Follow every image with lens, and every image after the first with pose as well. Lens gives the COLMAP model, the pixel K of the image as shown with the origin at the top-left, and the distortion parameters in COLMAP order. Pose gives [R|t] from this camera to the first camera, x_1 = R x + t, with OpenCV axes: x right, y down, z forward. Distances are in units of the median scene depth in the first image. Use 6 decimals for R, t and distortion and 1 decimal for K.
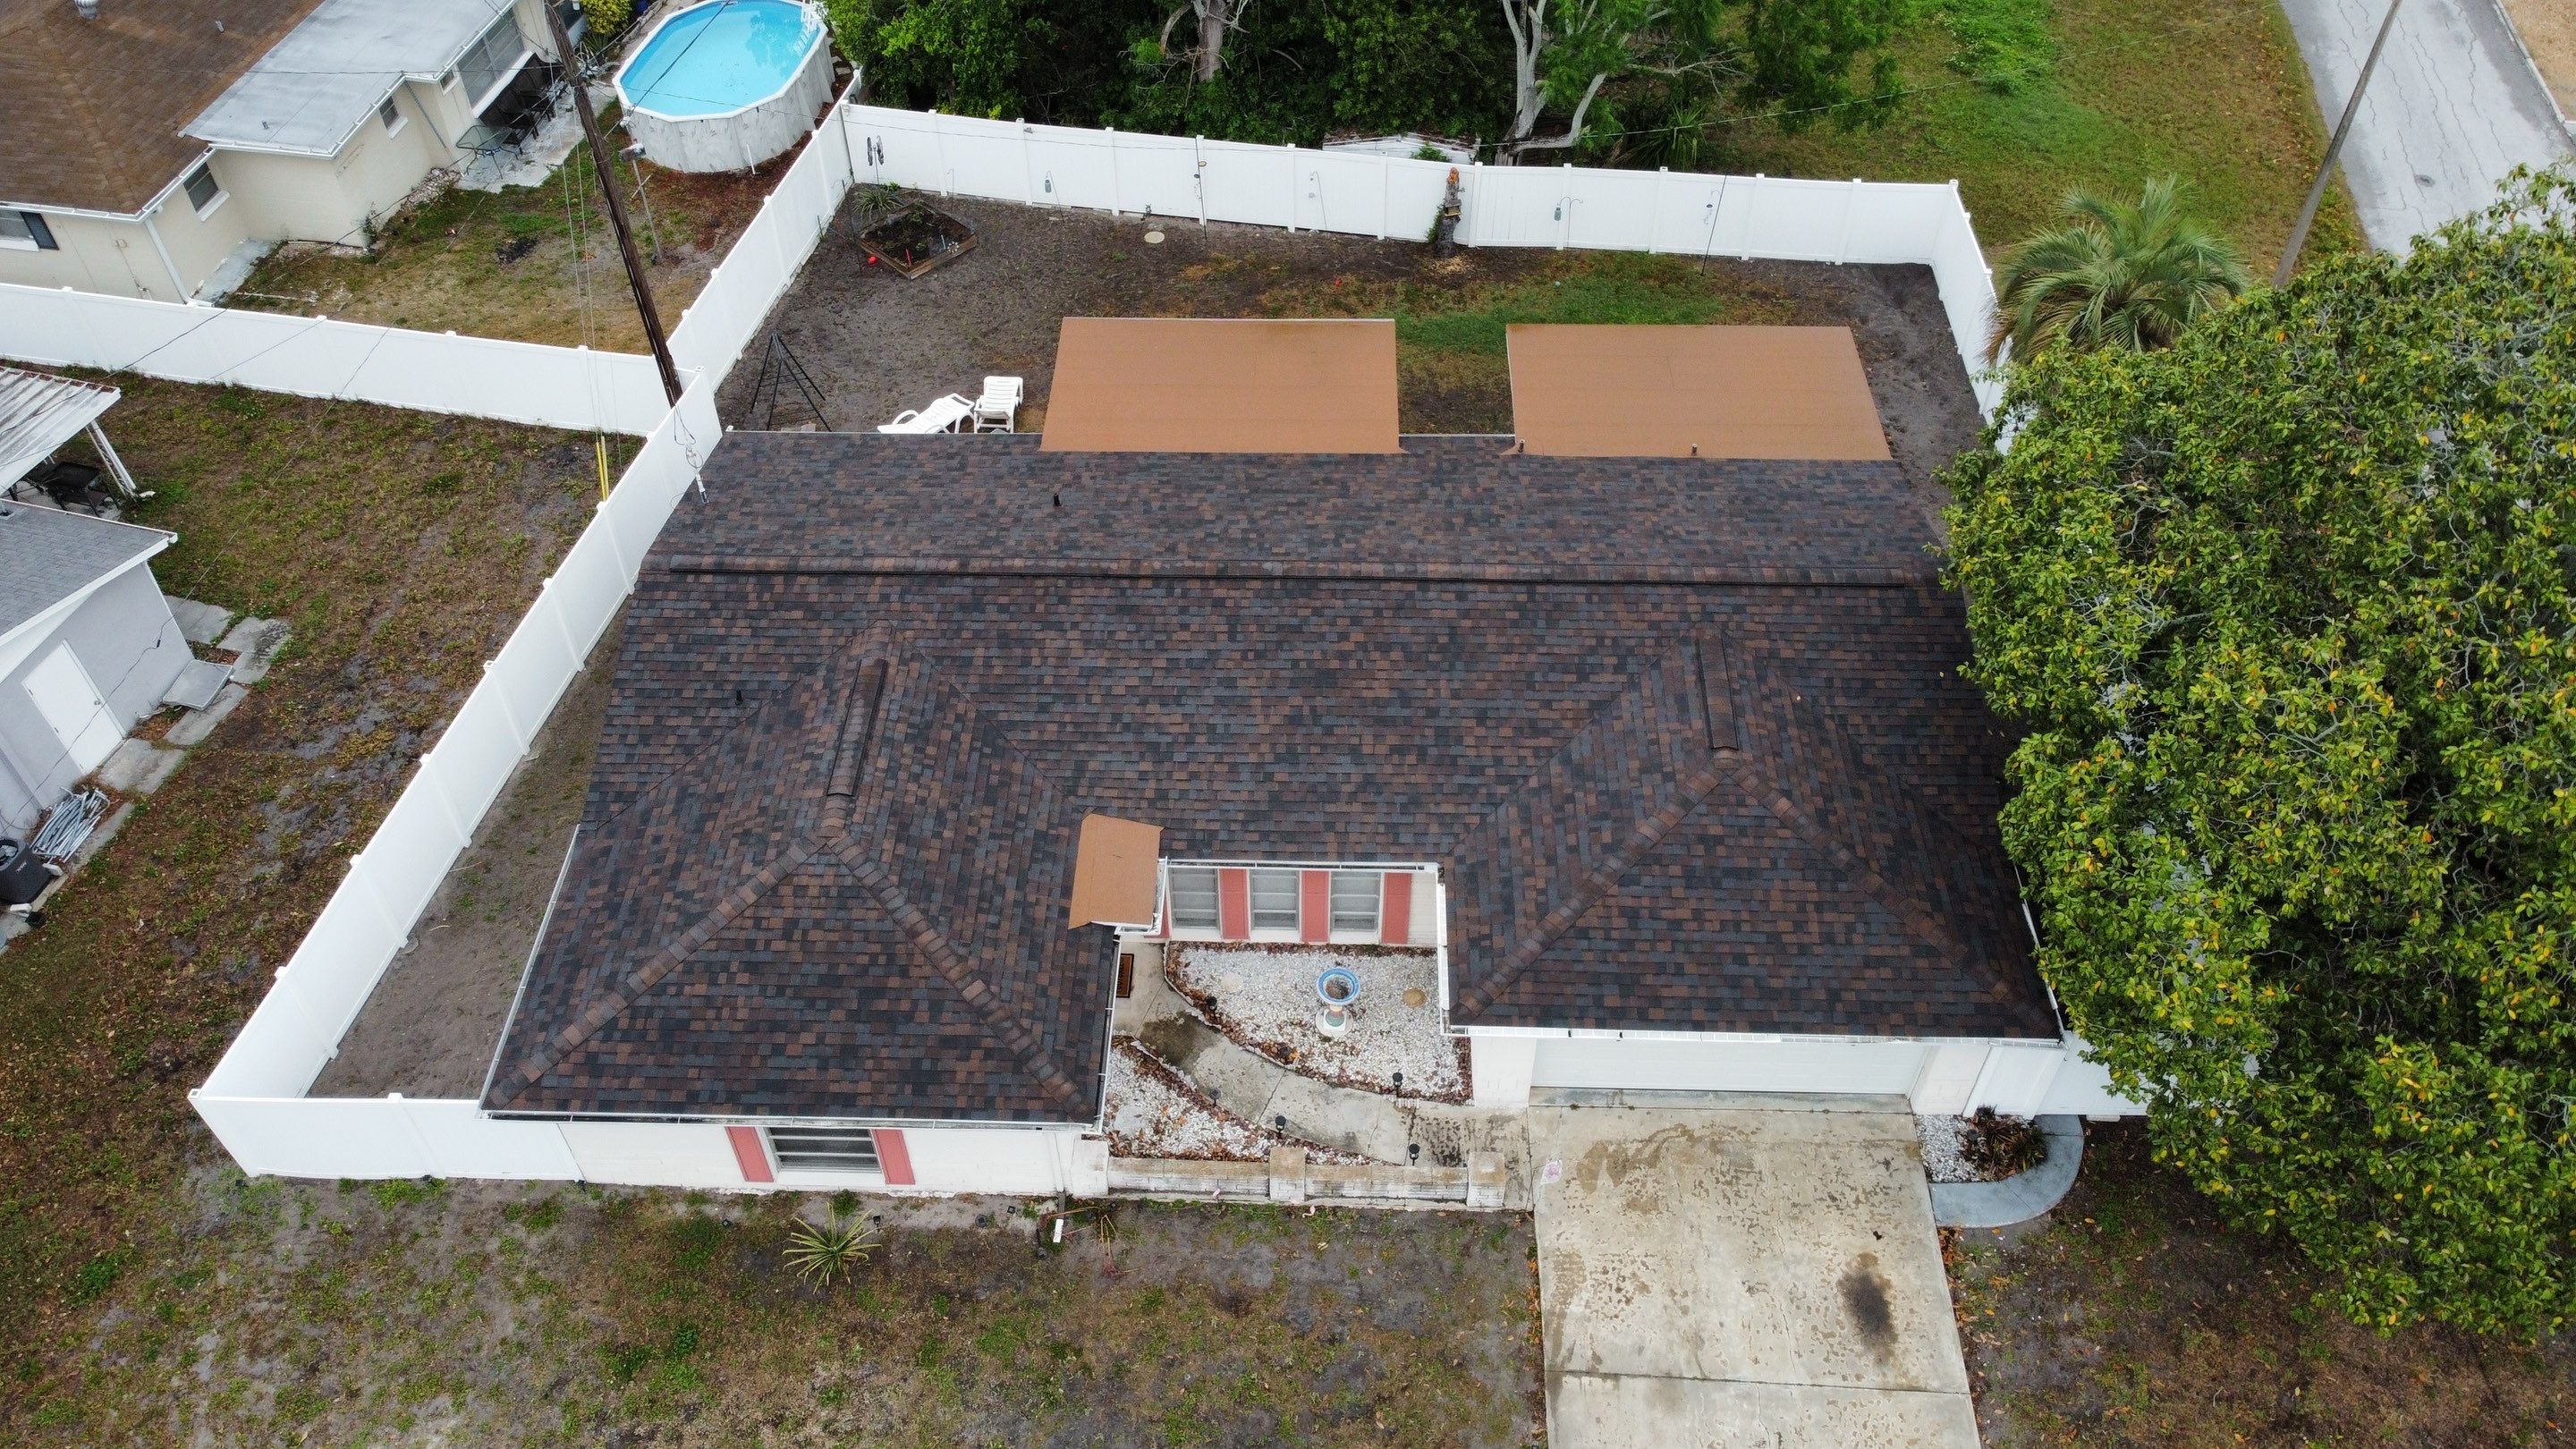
lens RADIAL K [[1943.3, 0, 1255.1], [0, 1943.3, 699.2], [0, 0, 1]] dist [0.011634, -0.021296]
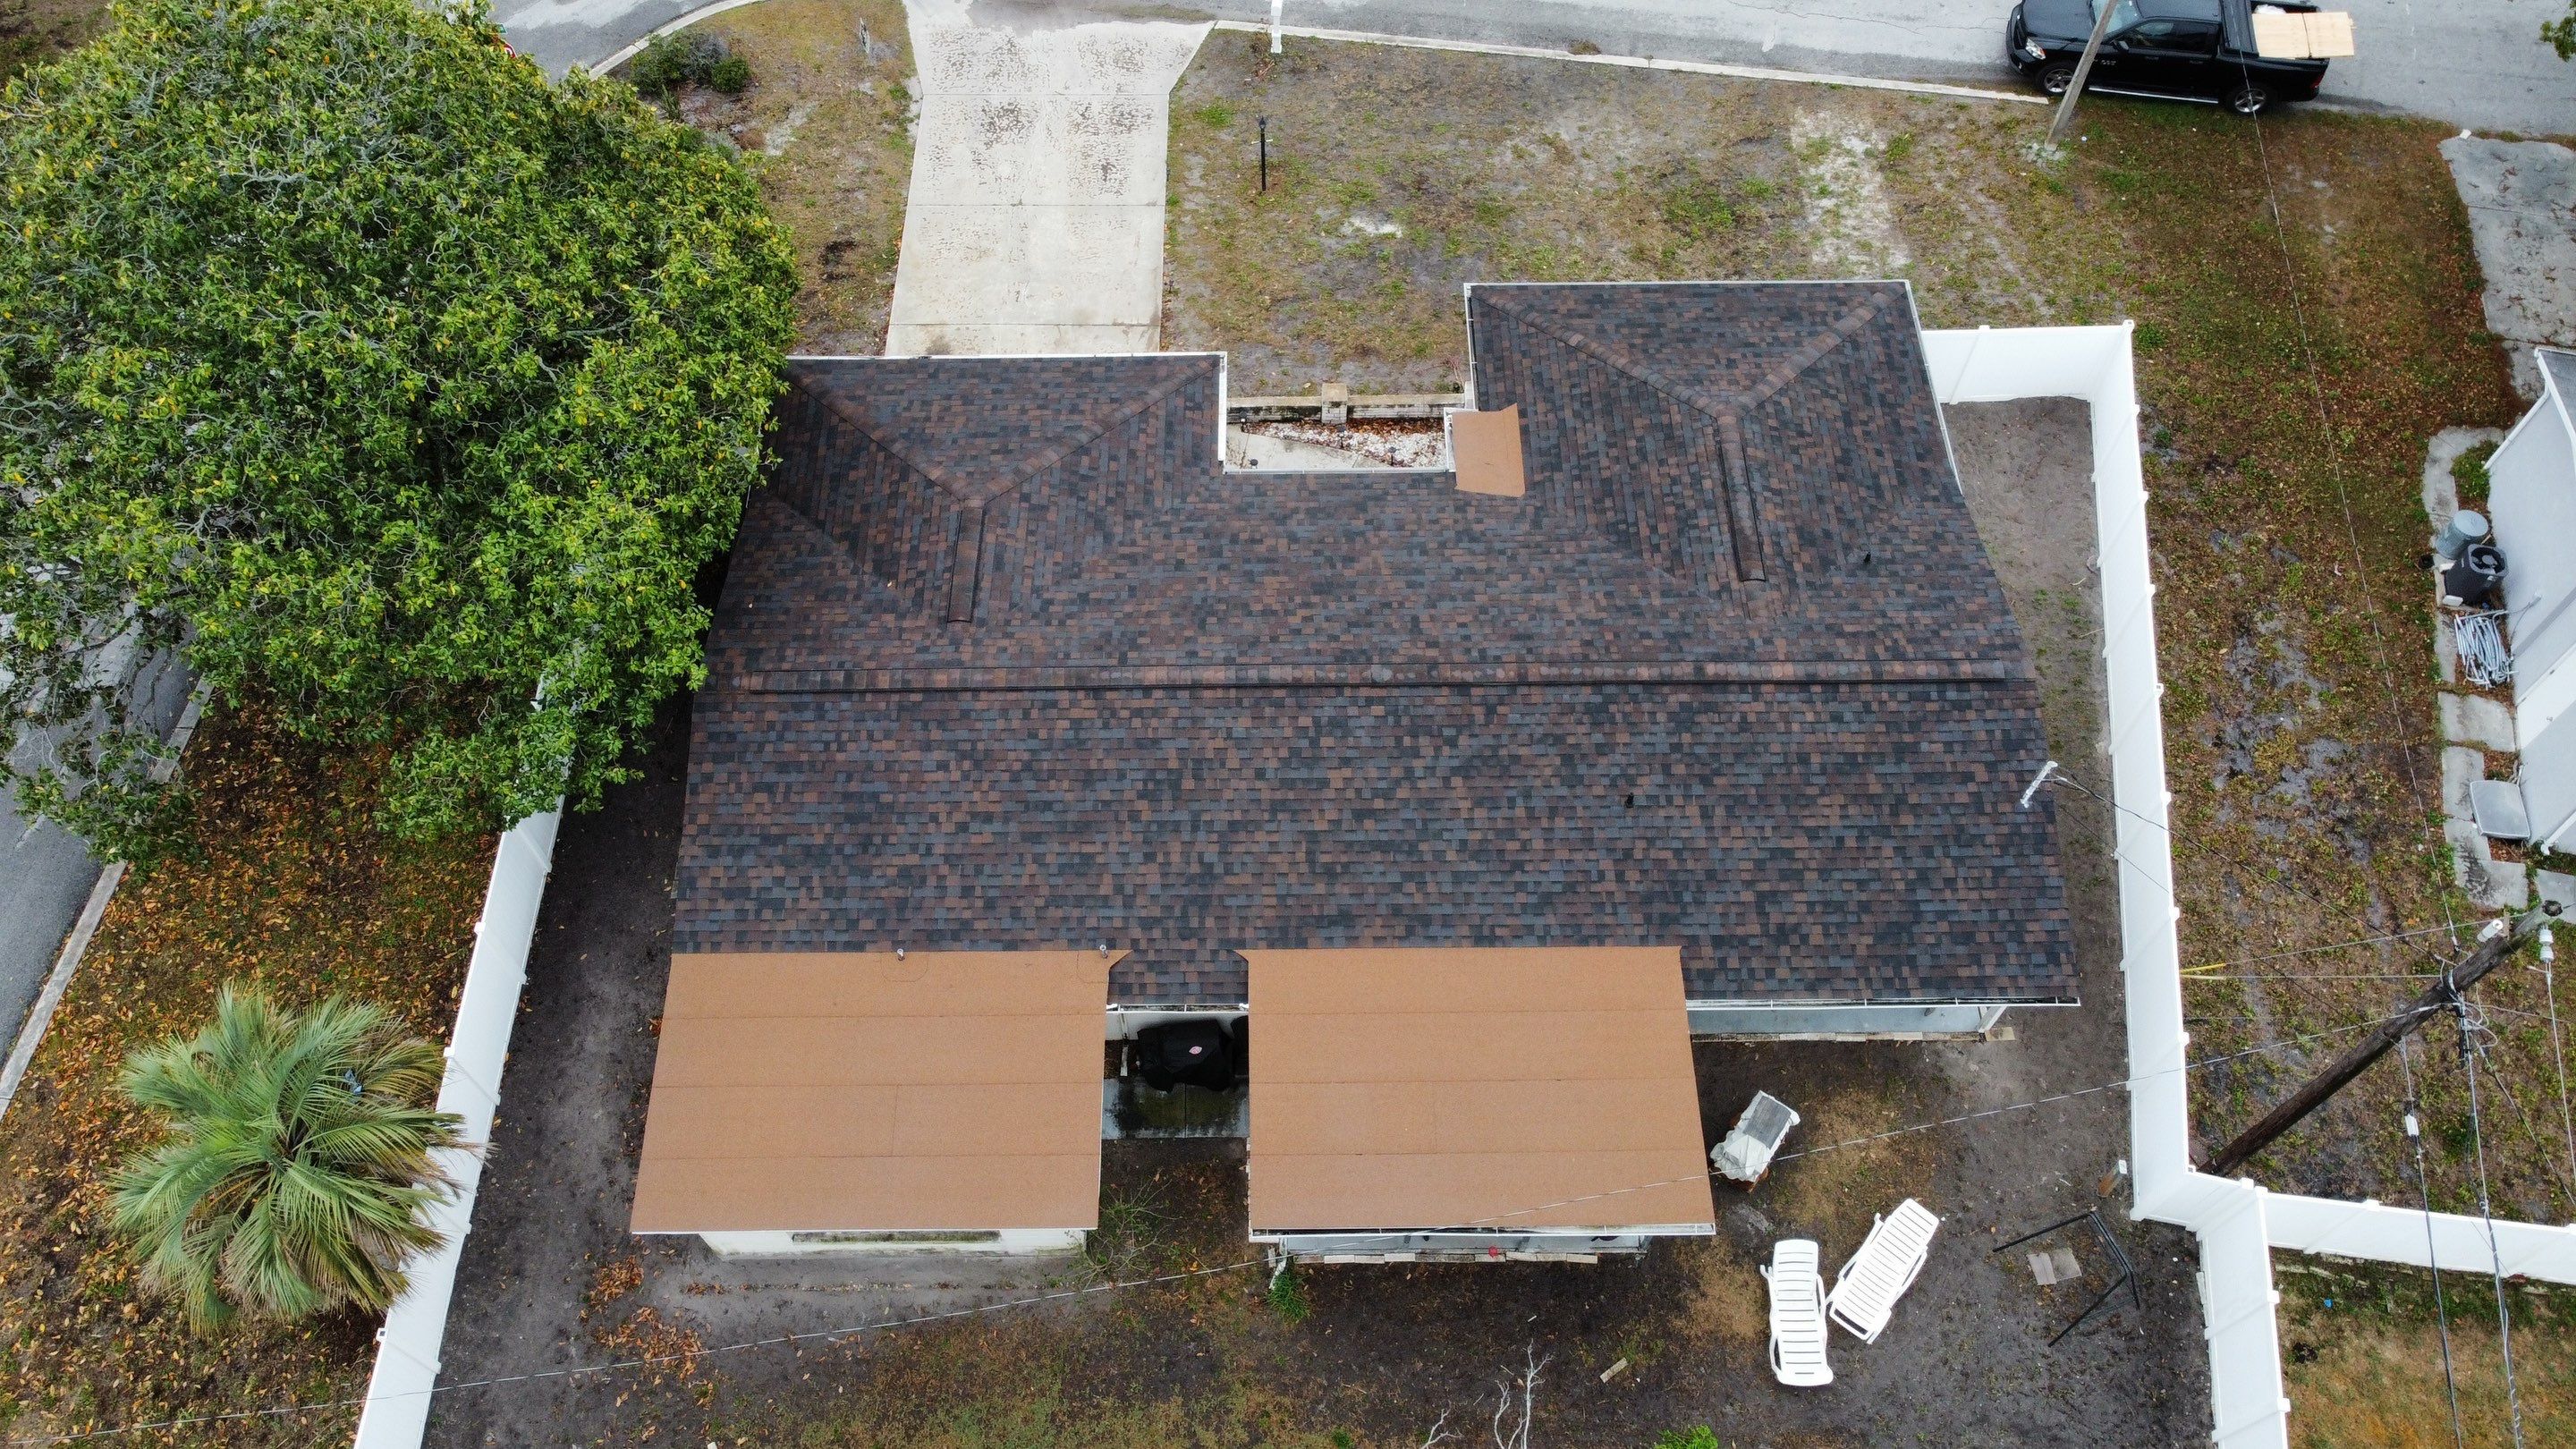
lens RADIAL K [[1936.9, 0, 1257.0], [0, 1936.9, 707.3], [0, 0, 1]] dist [0.025570, -0.050851]
pose [[-0.998921, 0.046365, -0.002521, 0.081731], [-0.013848, -0.245646, 0.969261, -1.099865], [0.044320, 0.968250, 0.246023, 0.831830]]
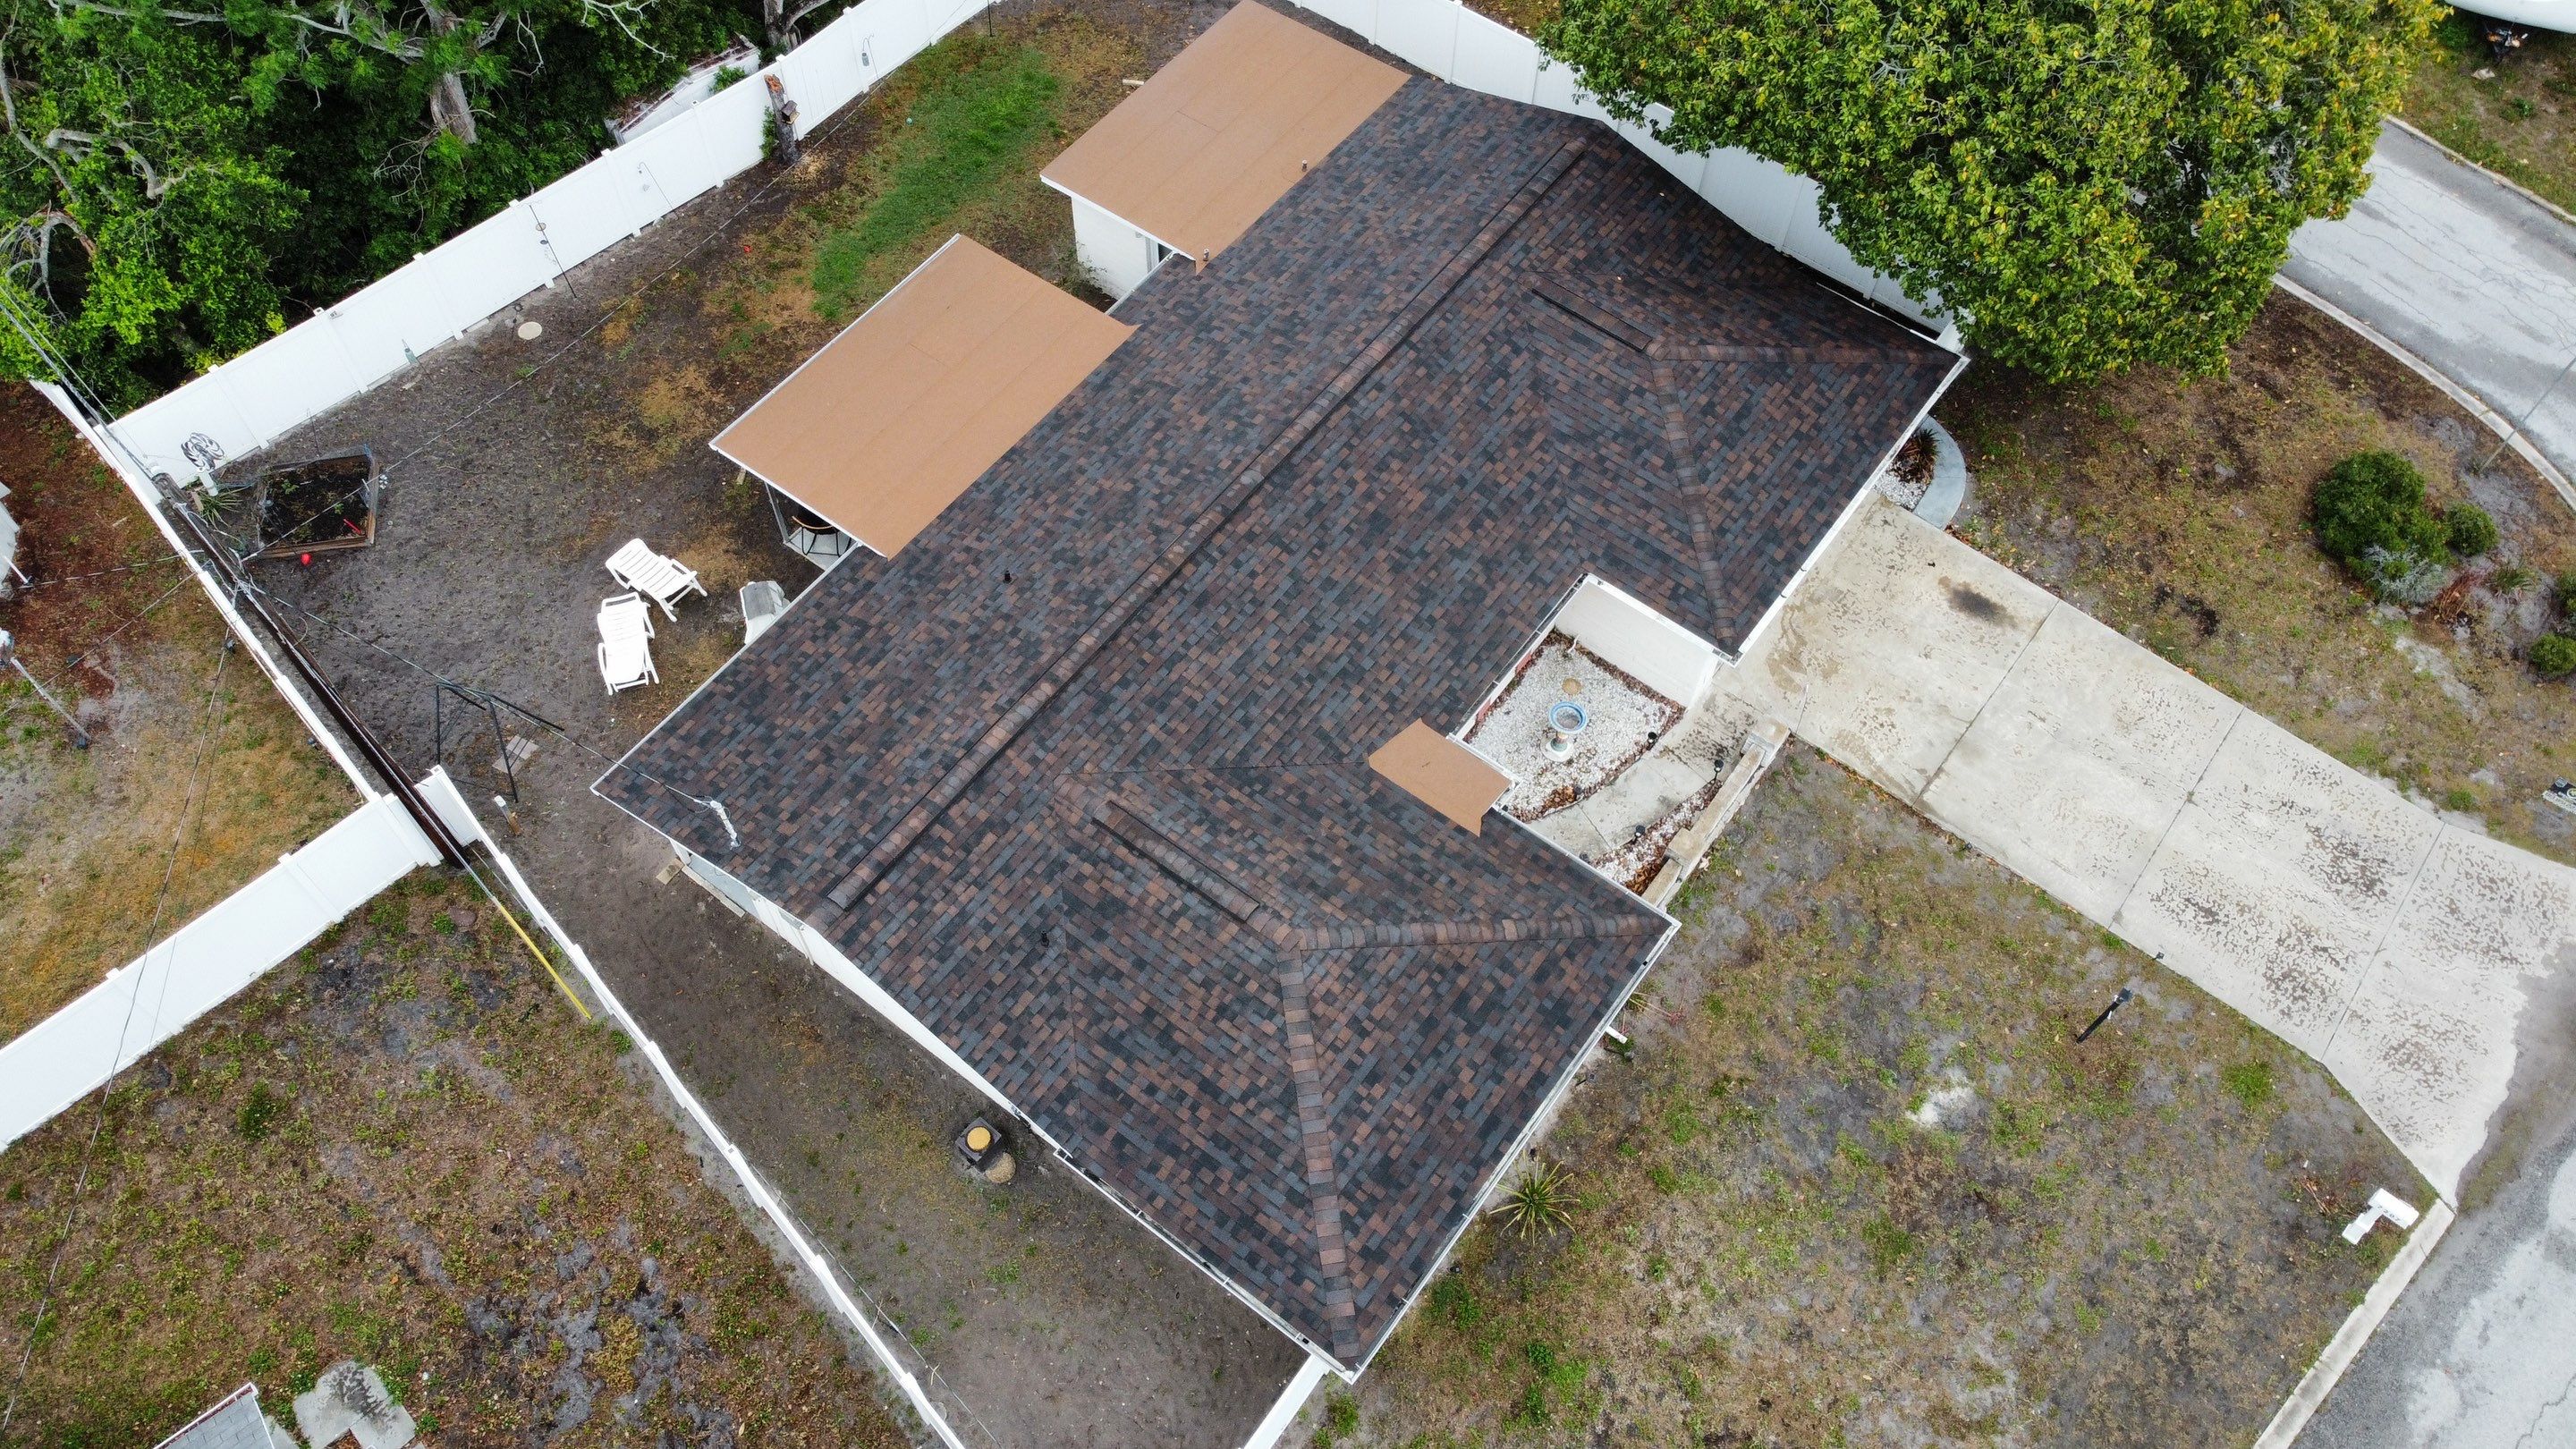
lens RADIAL K [[1943.3, 0, 1250.6], [0, 1943.3, 693.3], [0, 0, 1]] dist [0.011634, -0.021296]
pose [[0.579369, -0.677419, 0.453249, -0.572702], [0.578894, 0.733464, 0.356248, -0.376361], [-0.573771, 0.055984, 0.817100, 0.182169]]
